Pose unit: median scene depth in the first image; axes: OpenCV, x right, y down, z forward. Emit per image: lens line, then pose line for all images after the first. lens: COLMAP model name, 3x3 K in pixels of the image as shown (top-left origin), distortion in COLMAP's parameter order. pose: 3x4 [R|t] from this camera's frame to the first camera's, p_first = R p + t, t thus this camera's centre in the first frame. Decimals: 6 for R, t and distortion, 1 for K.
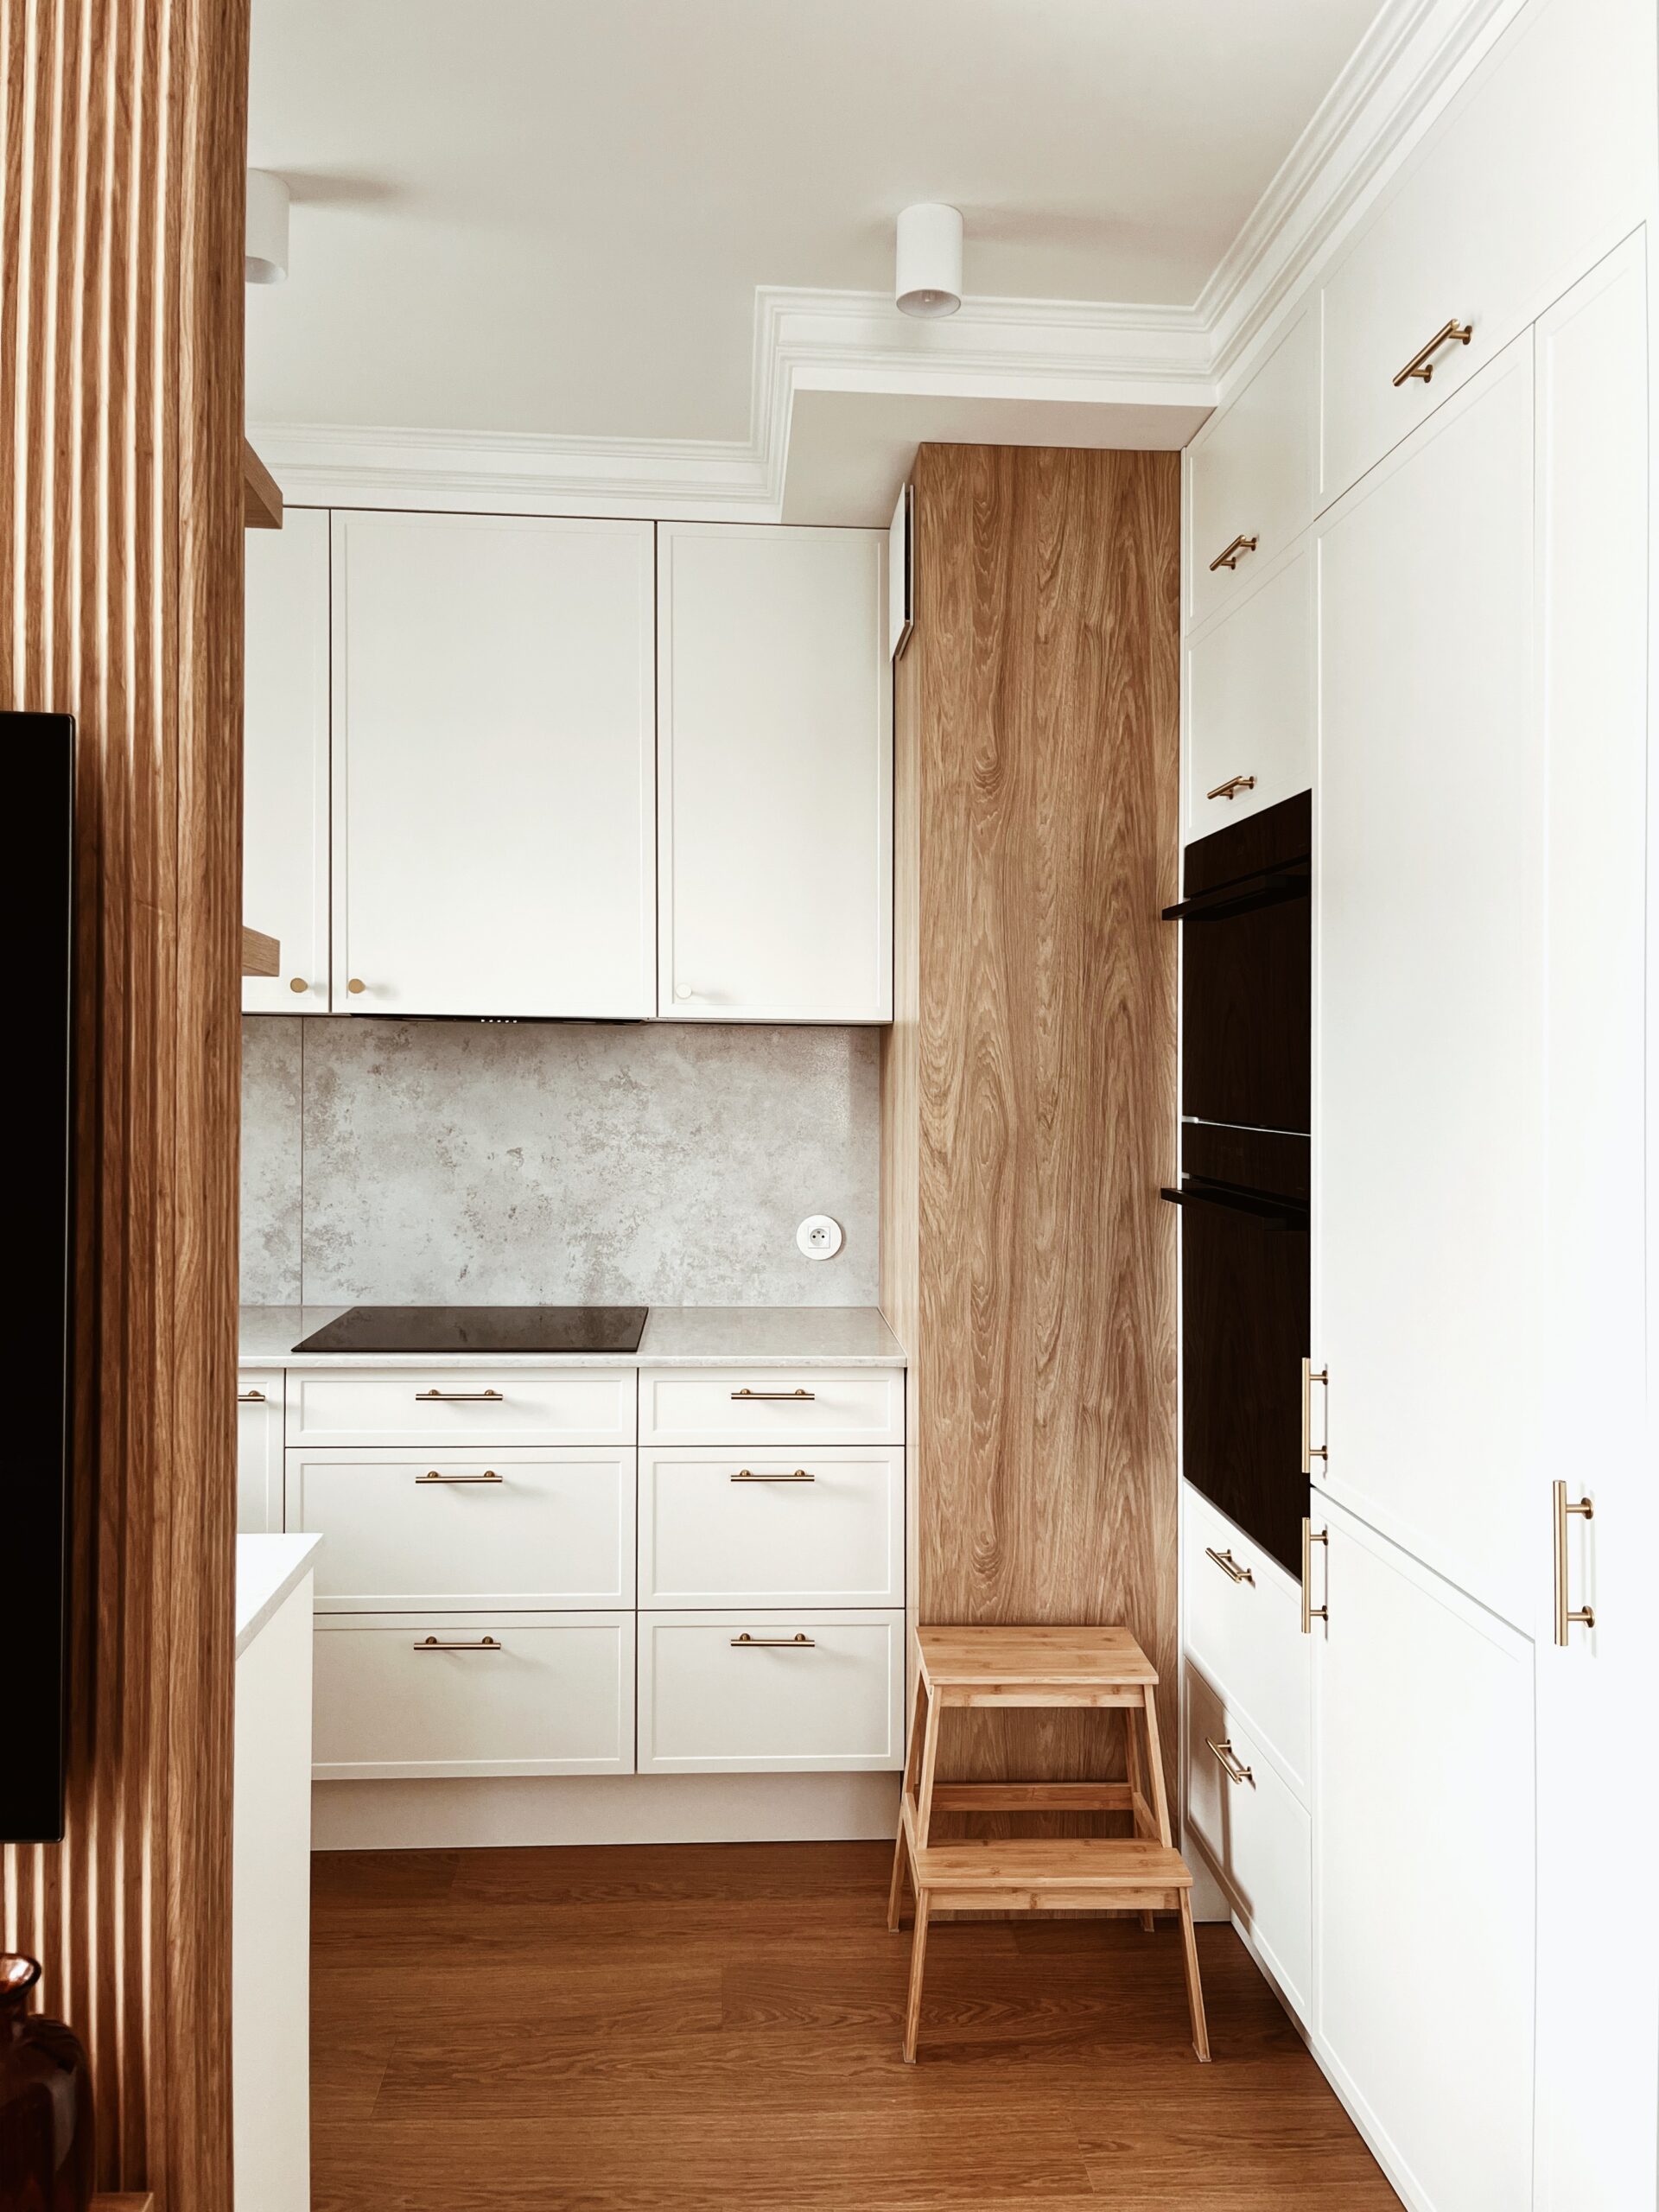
lens RADIAL K [[1666.3, 0, 826.0], [0, 1666.3, 1039.1], [0, 0, 1]] dist [0.087629, -0.094378]
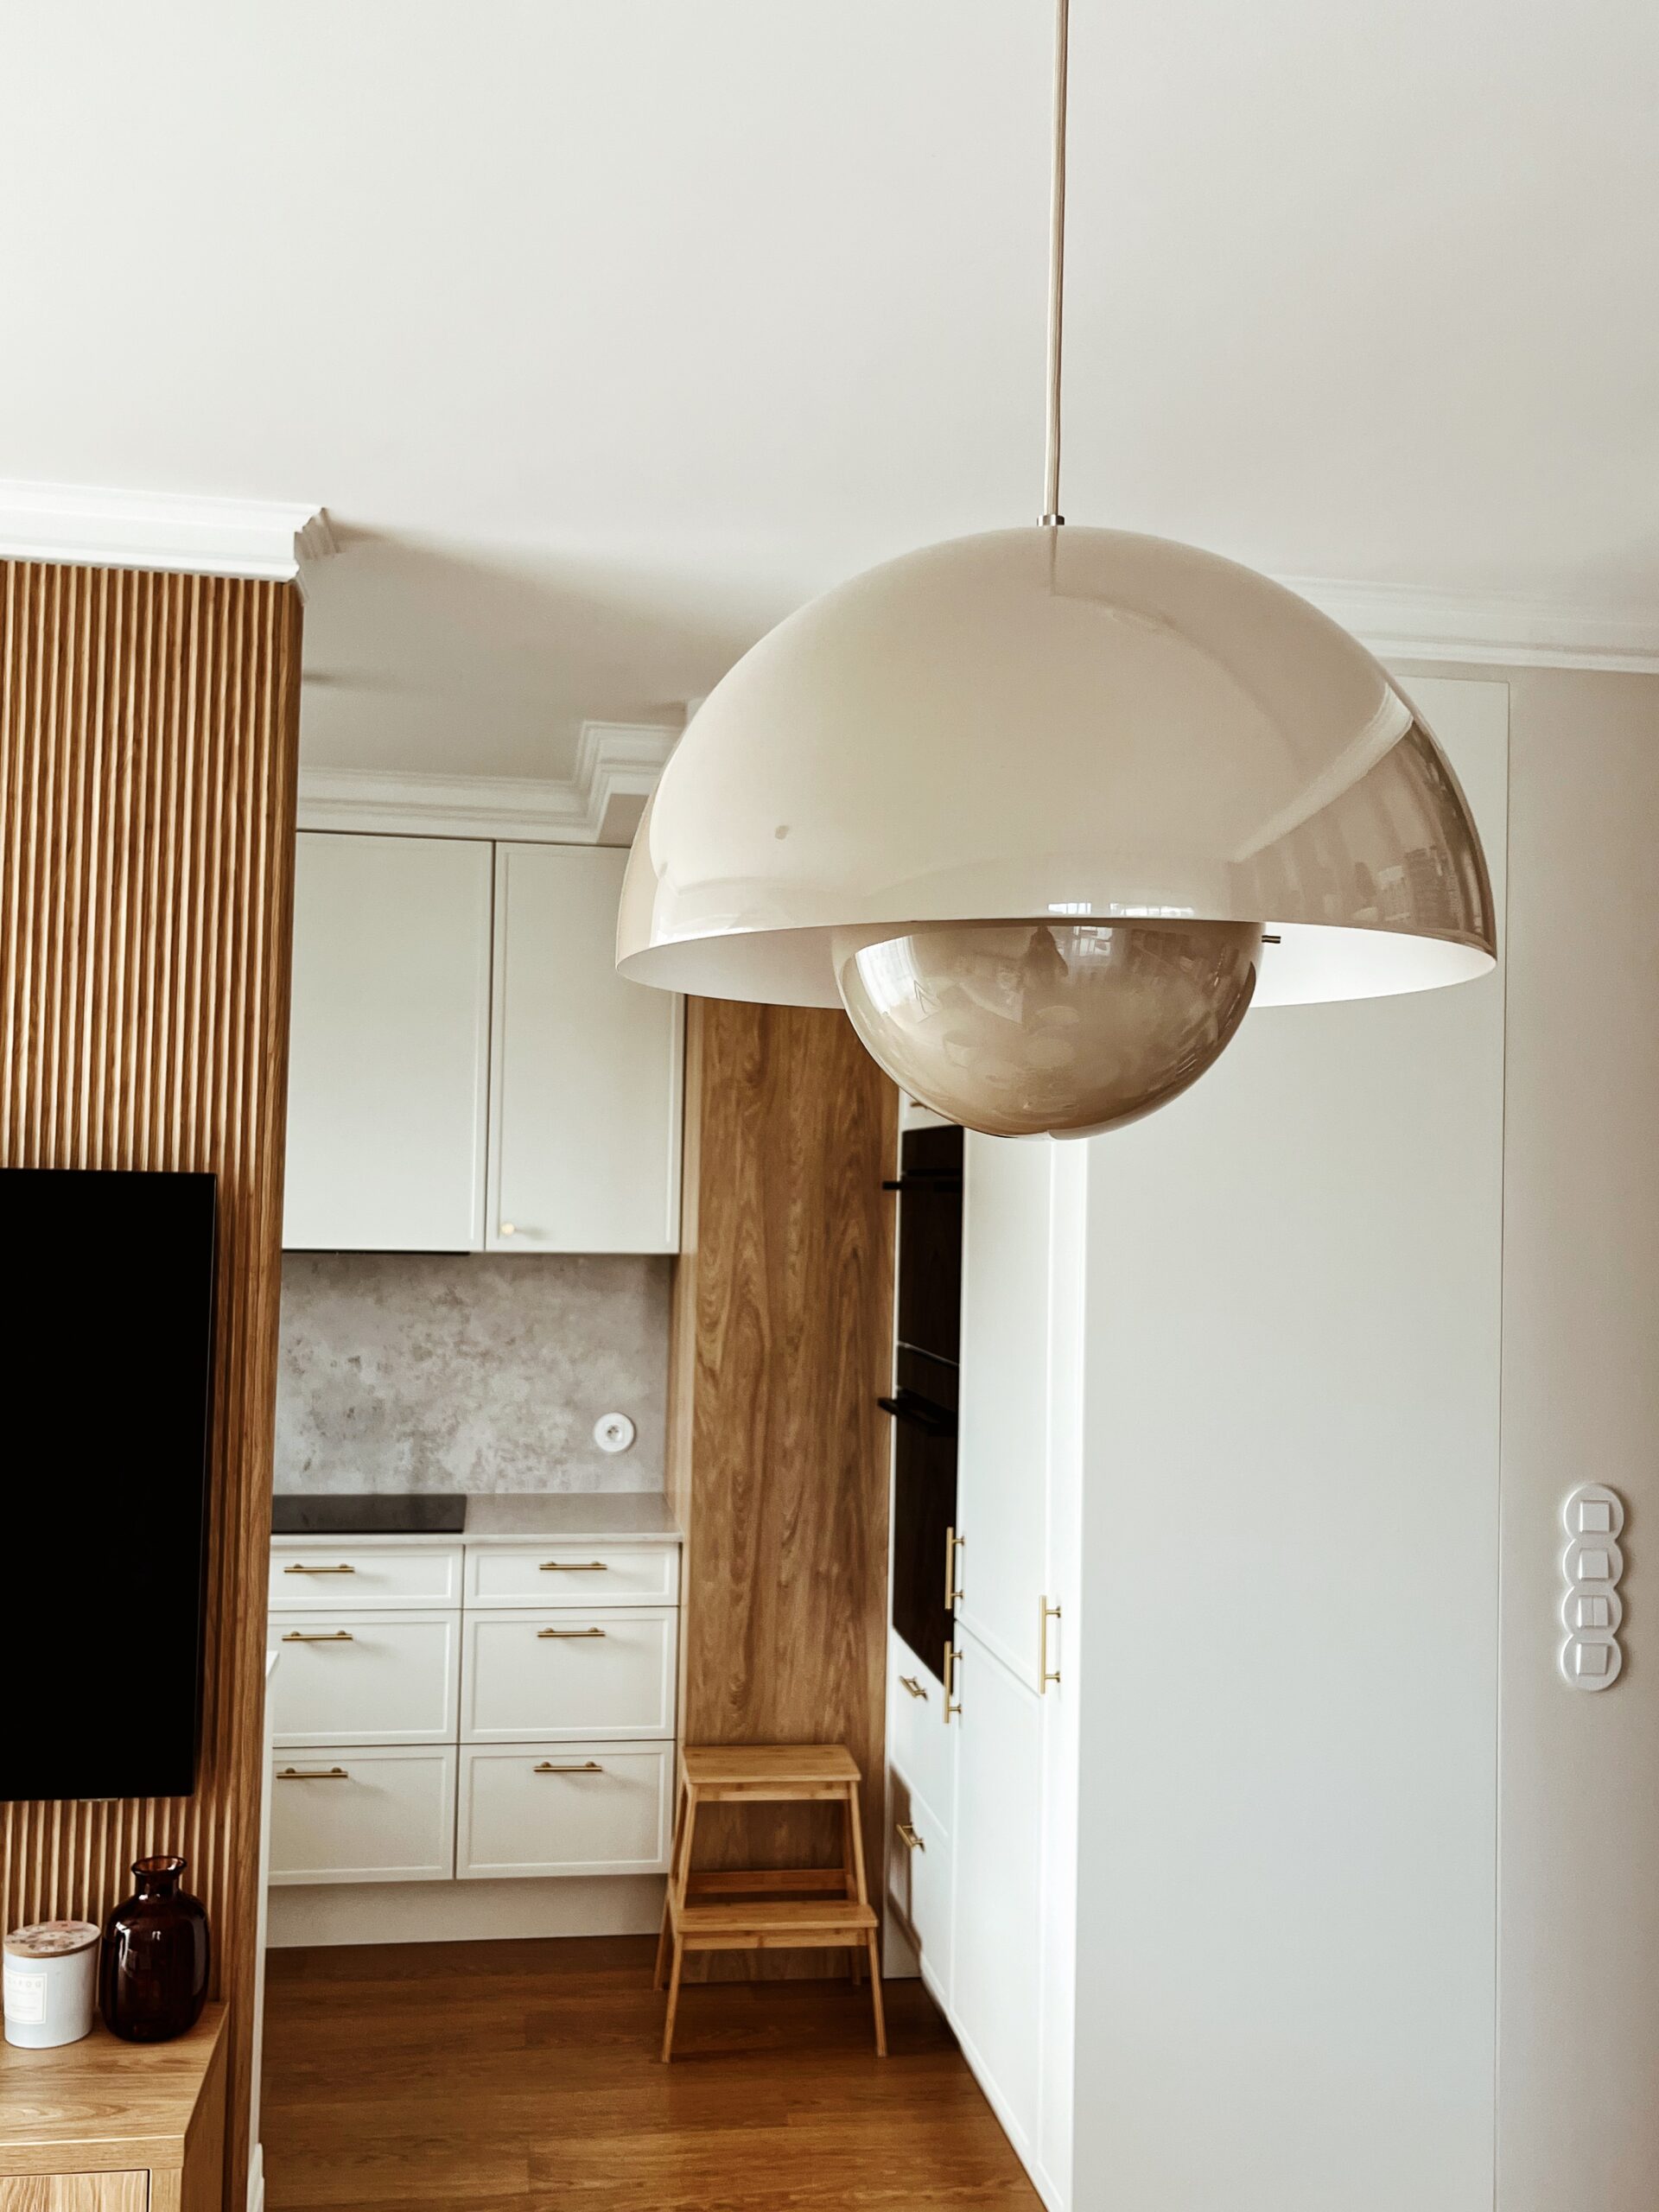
lens RADIAL K [[2001.6, 0, 835.6], [0, 2001.6, 989.1], [0, 0, 1]] dist [0.108199, -0.157049]
pose [[0.994621, 0.021043, 0.101418, 0.000954], [-0.012489, 0.996366, -0.084251, -0.096204], [-0.102822, 0.082531, 0.991270, -0.575683]]
